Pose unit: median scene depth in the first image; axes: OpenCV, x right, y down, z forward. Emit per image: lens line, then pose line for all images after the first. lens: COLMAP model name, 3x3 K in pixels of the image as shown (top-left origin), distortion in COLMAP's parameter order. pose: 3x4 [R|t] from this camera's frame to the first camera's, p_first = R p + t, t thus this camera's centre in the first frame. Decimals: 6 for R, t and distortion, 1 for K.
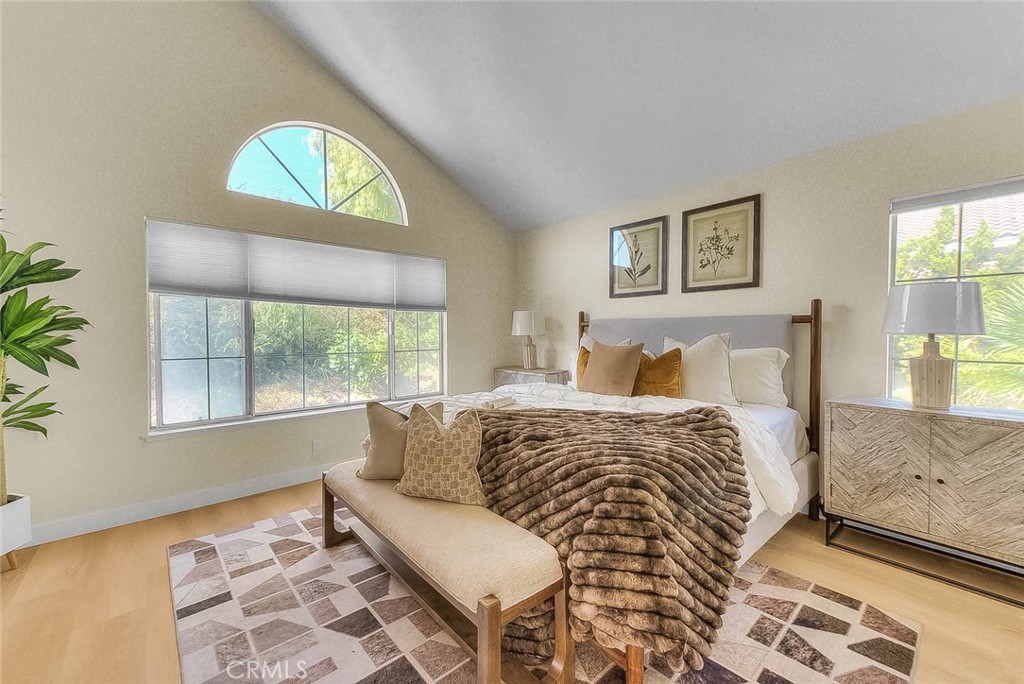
lens RADIAL K [[408.2, 0, 505.0], [0, 408.2, 345.7], [0, 0, 1]] dist [0.028480, -0.002720]
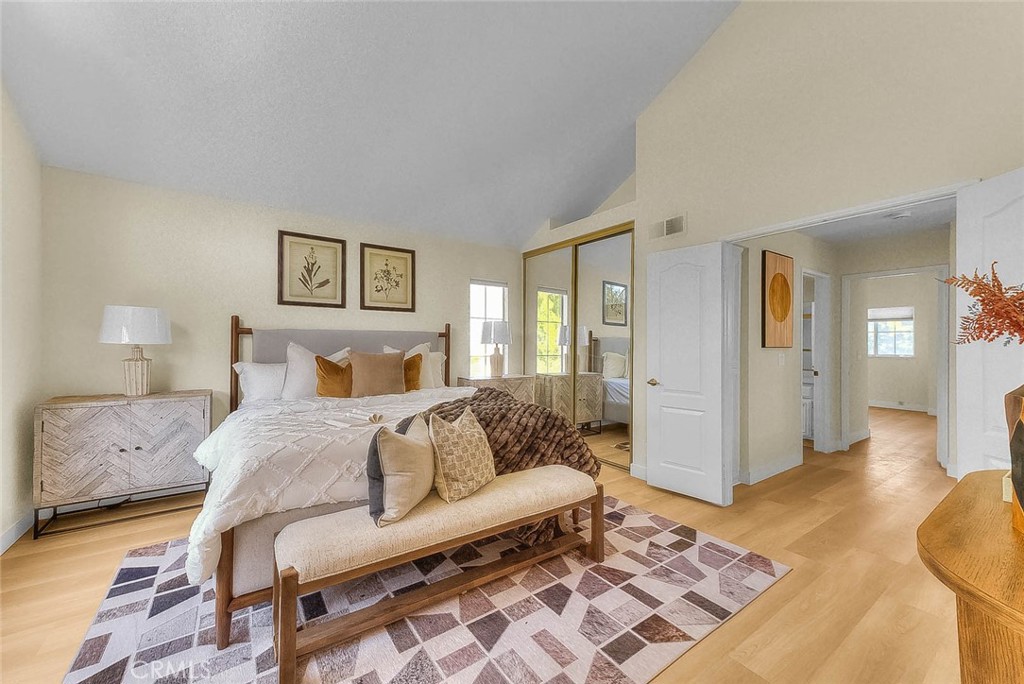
lens RADIAL K [[408.2, 0, 516.8], [0, 408.2, 342.5], [0, 0, 1]] dist [0.028480, -0.002720]
pose [[0.091022, -0.000963, 0.995848, -0.763212], [0.021874, 0.999760, -0.001032, -0.020332], [-0.995609, 0.021877, 0.091021, 0.457124]]
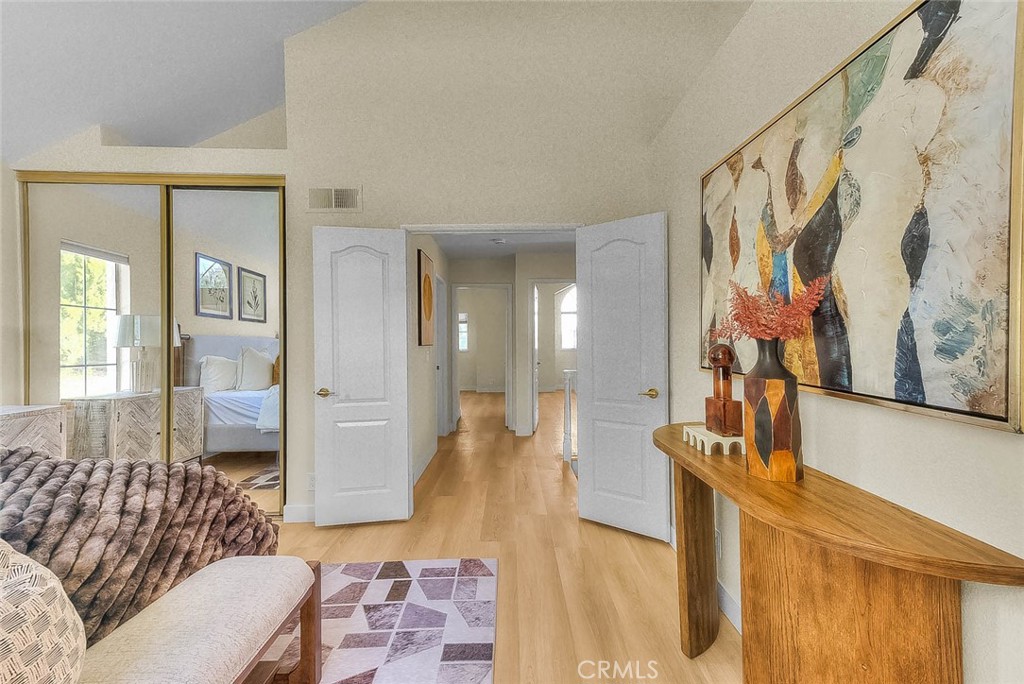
lens RADIAL K [[408.2, 0, 506.0], [0, 408.2, 342.7], [0, 0, 1]] dist [0.028480, -0.002720]
pose [[-0.768963, -0.001880, 0.639291, -0.498850], [0.018570, 0.999508, 0.025276, -0.024872], [-0.639024, 0.031308, -0.768549, 0.594966]]
